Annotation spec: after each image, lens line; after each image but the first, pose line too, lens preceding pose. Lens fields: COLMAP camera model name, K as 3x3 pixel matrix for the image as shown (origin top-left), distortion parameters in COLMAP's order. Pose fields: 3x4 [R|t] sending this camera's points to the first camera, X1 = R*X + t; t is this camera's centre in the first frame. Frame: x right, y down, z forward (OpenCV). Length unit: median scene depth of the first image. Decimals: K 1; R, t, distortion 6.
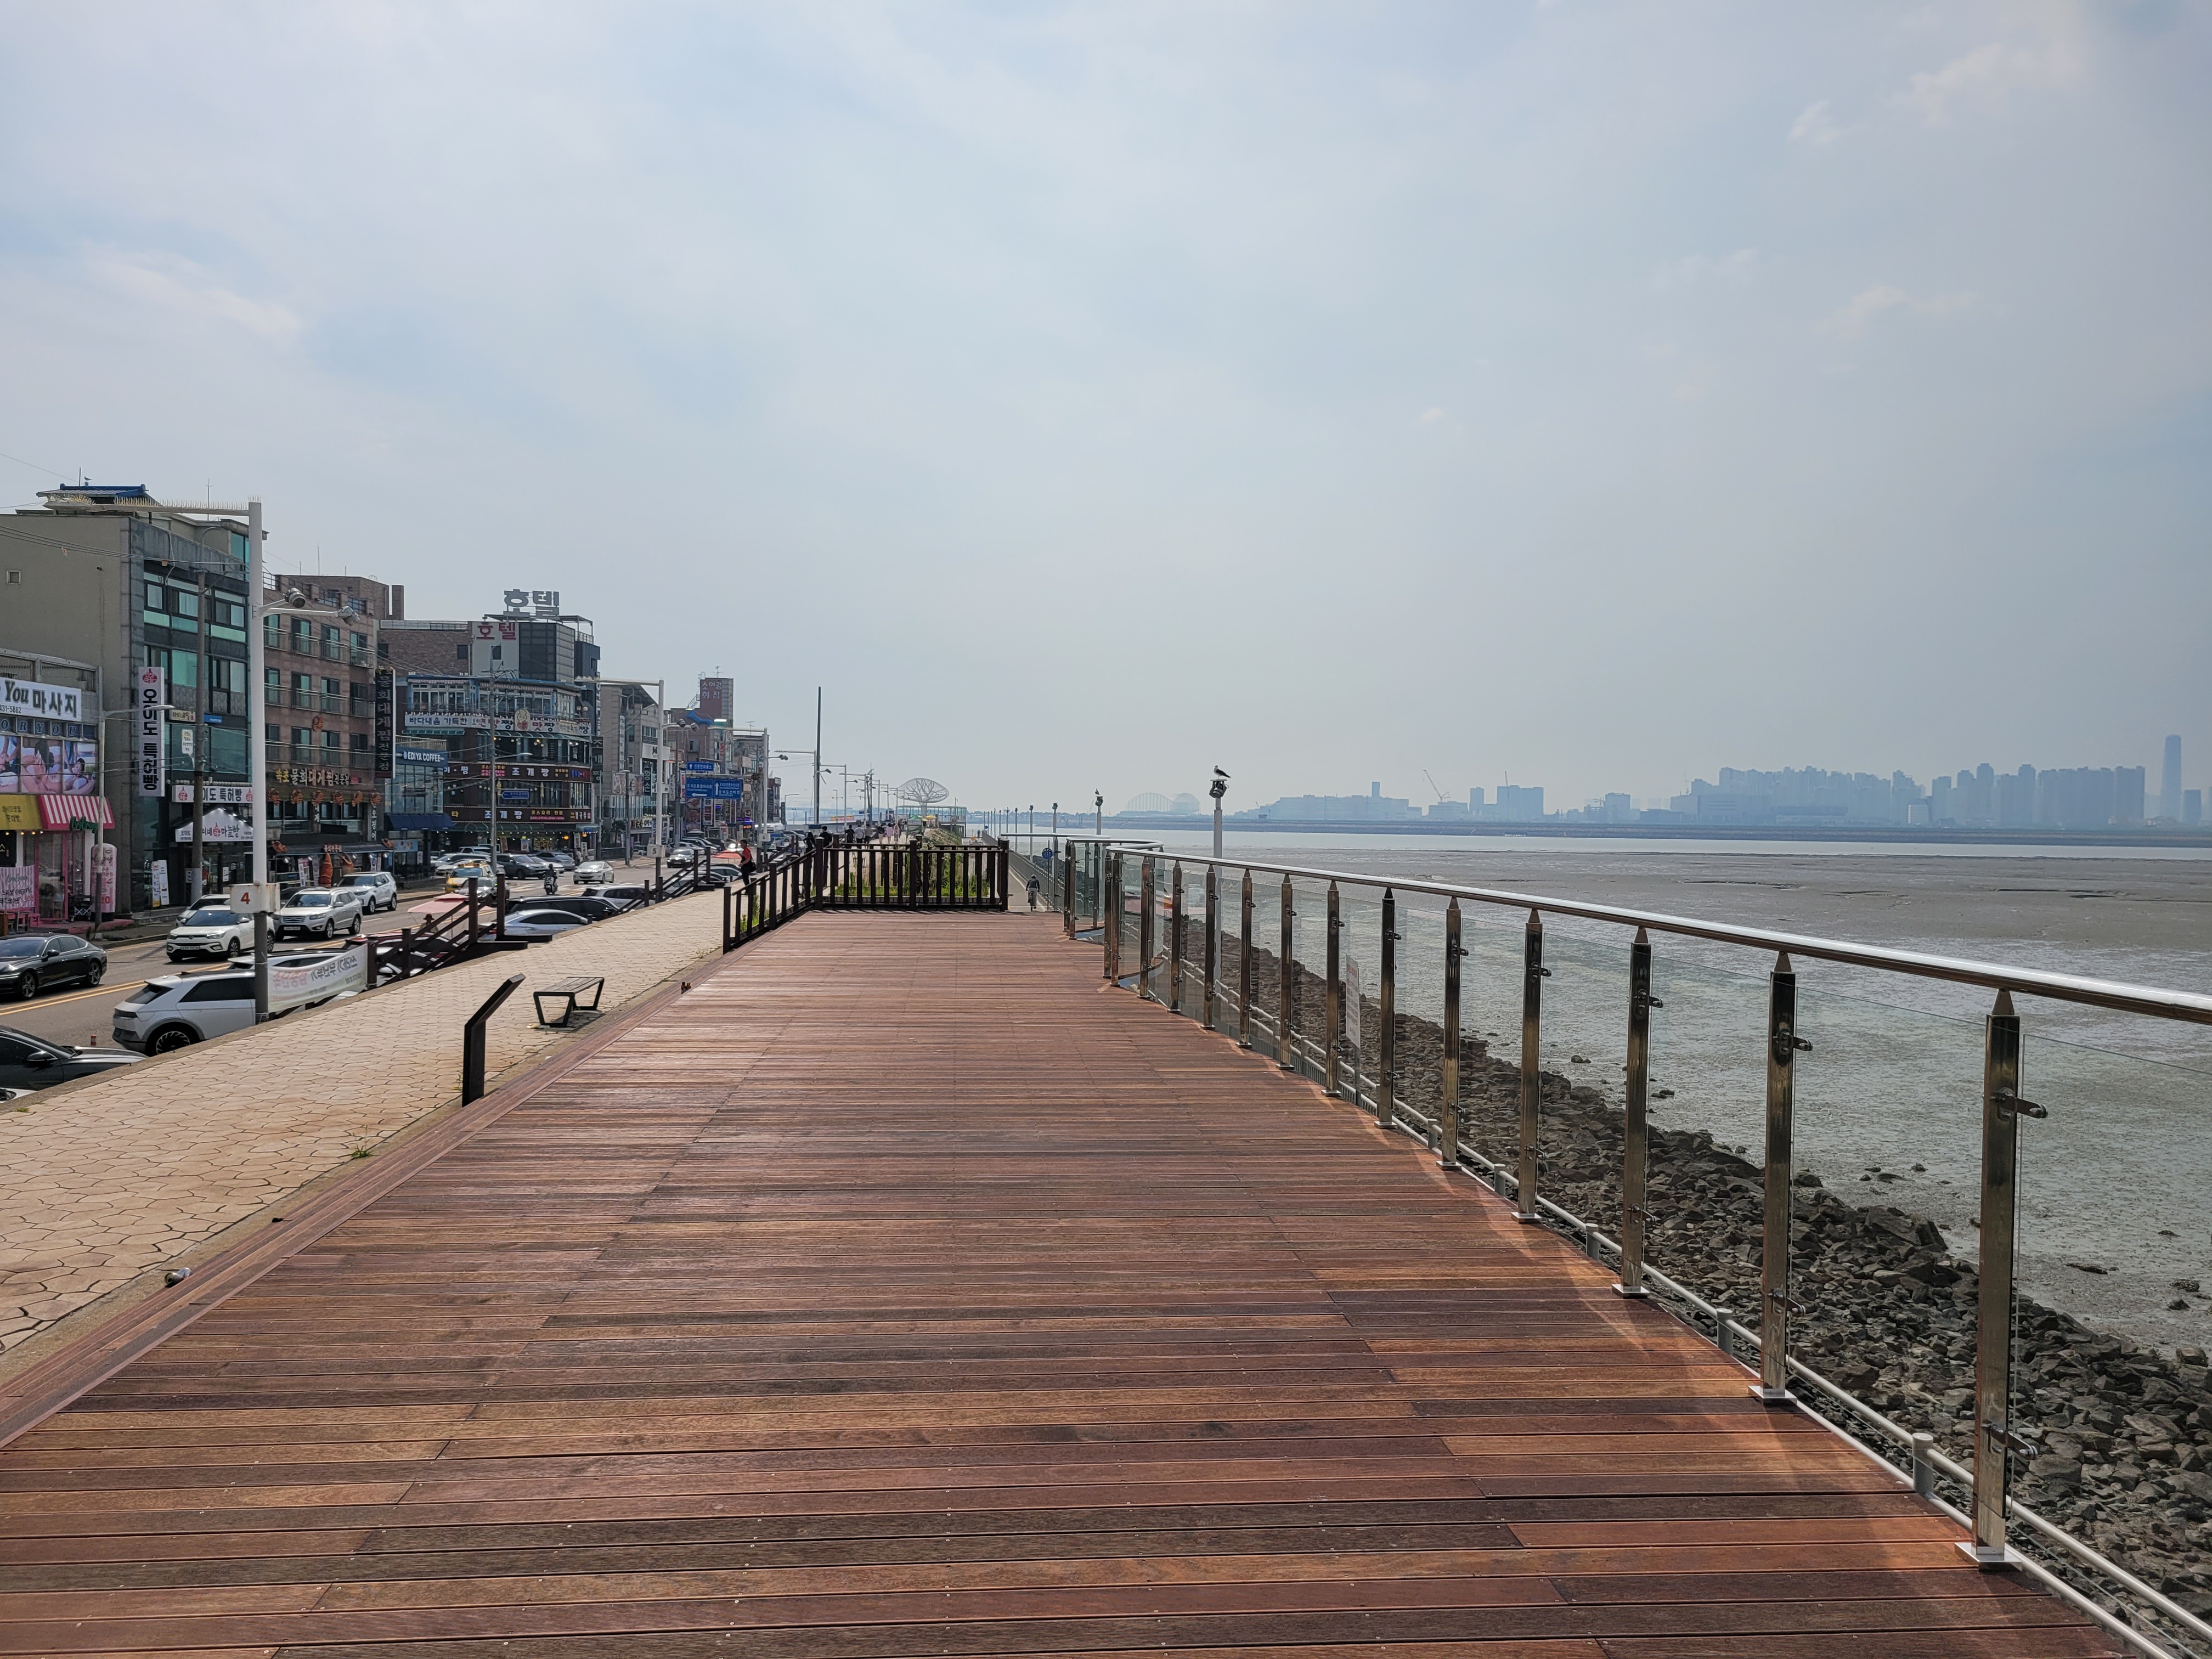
lens RADIAL K [[1671.1, 0, 1080.6], [0, 1671.1, 871.0], [0, 0, 1]] dist [0.057981, -0.042863]
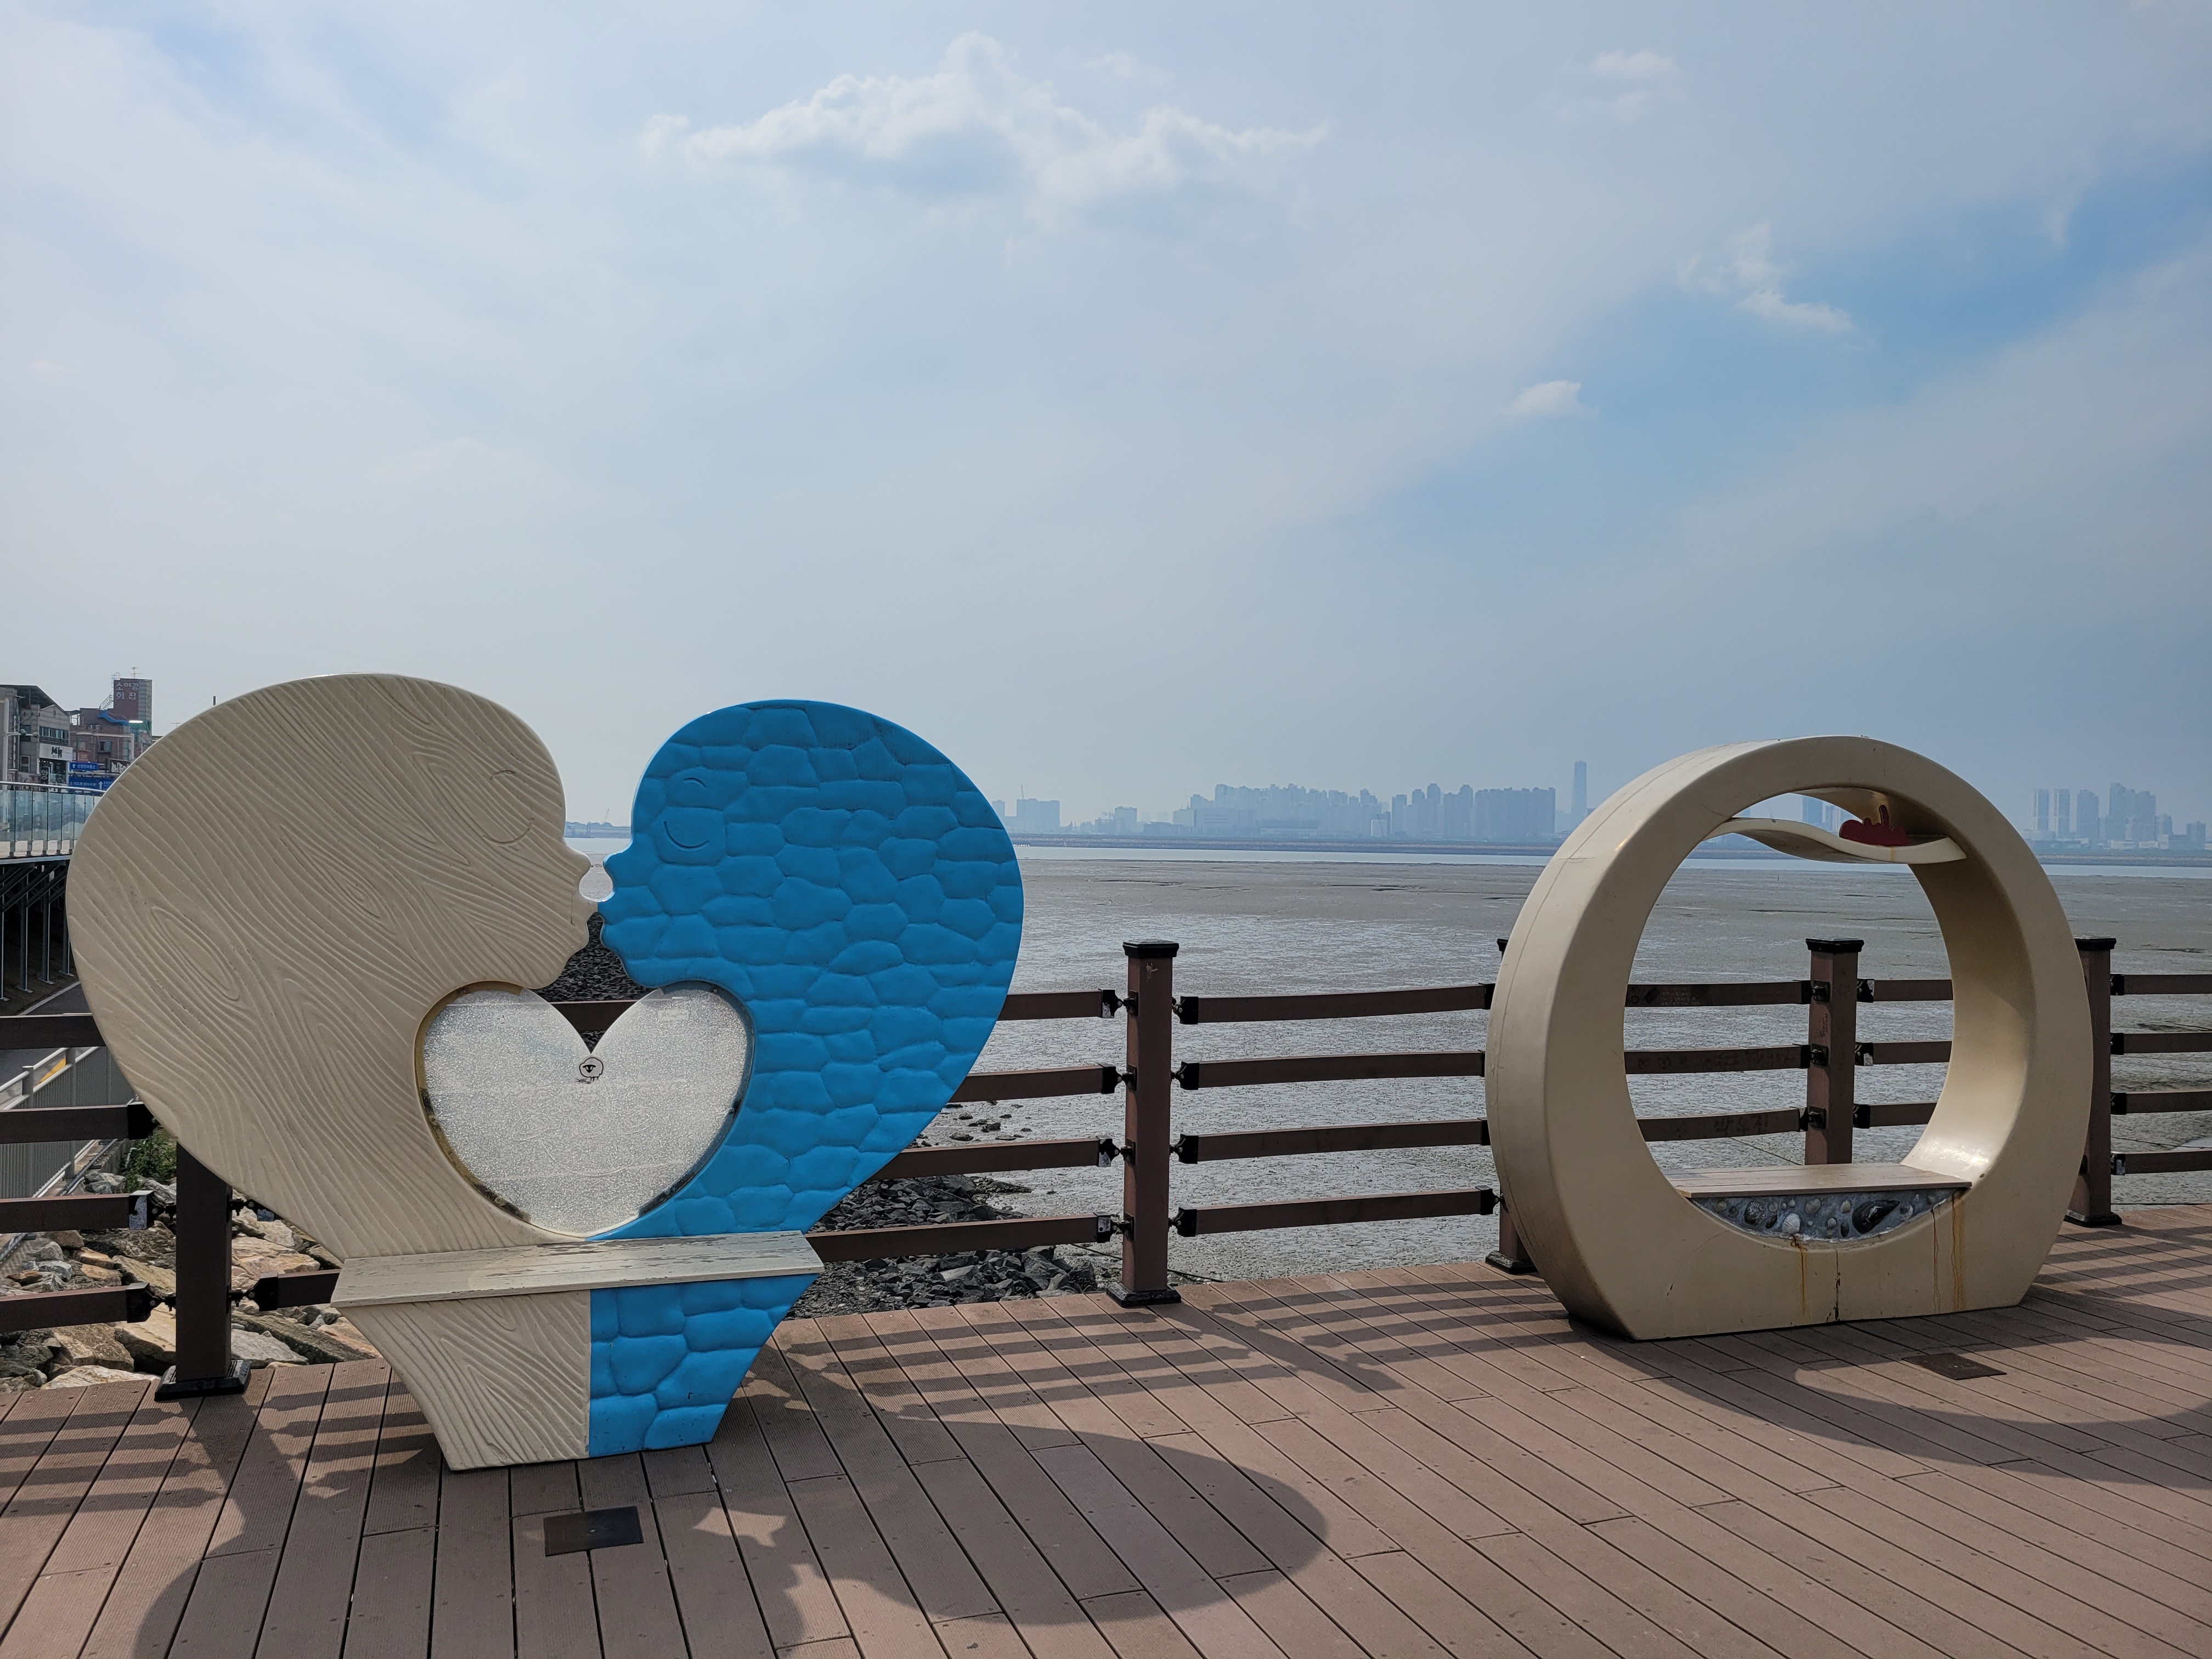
lens RADIAL K [[1671.1, 0, 1101.9], [0, 1671.1, 847.7], [0, 0, 1]] dist [0.057981, -0.042863]
pose [[0.958311, 0.000741, 0.285726, 0.037134], [0.005151, 0.999789, -0.019866, 0.006377], [-0.285680, 0.020510, 0.958105, -0.100205]]
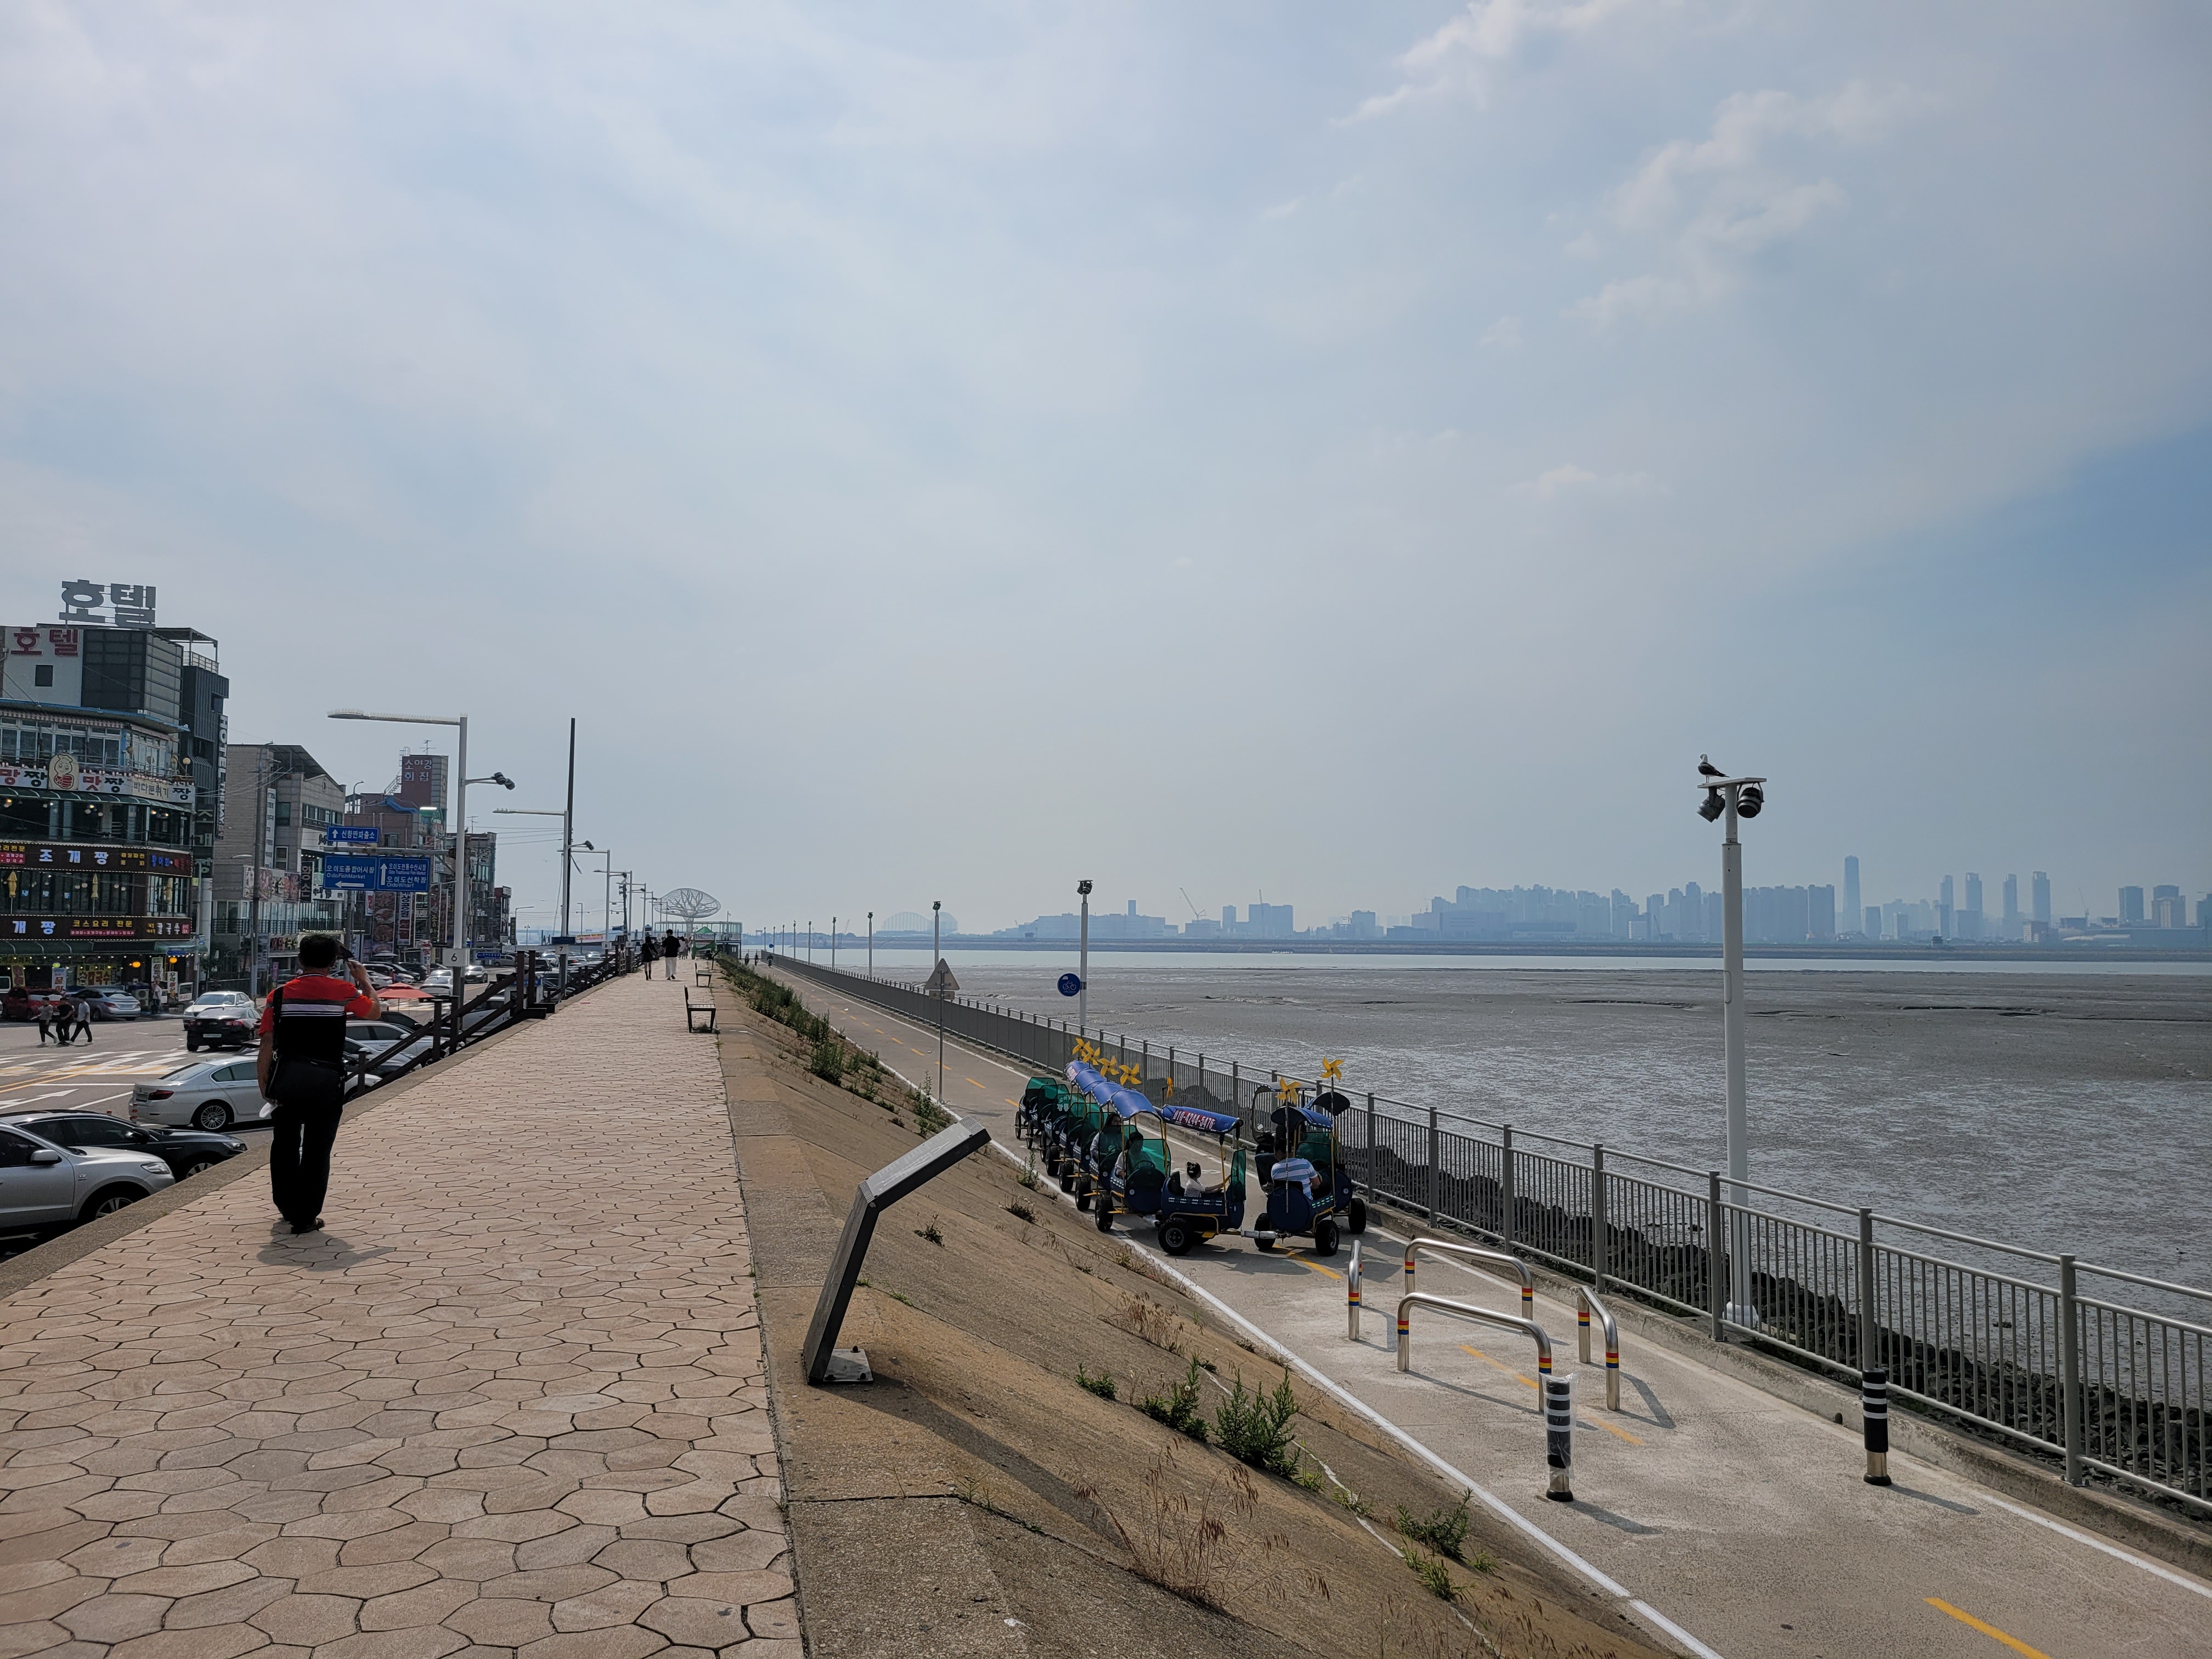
lens RADIAL K [[1671.1, 0, 1069.6], [0, 1671.1, 846.8], [0, 0, 1]] dist [0.057981, -0.042863]
pose [[0.989990, 0.000335, 0.141134, -0.027136], [0.011807, 0.996295, -0.085183, -0.002846], [-0.140640, 0.085997, 0.986319, 0.162162]]
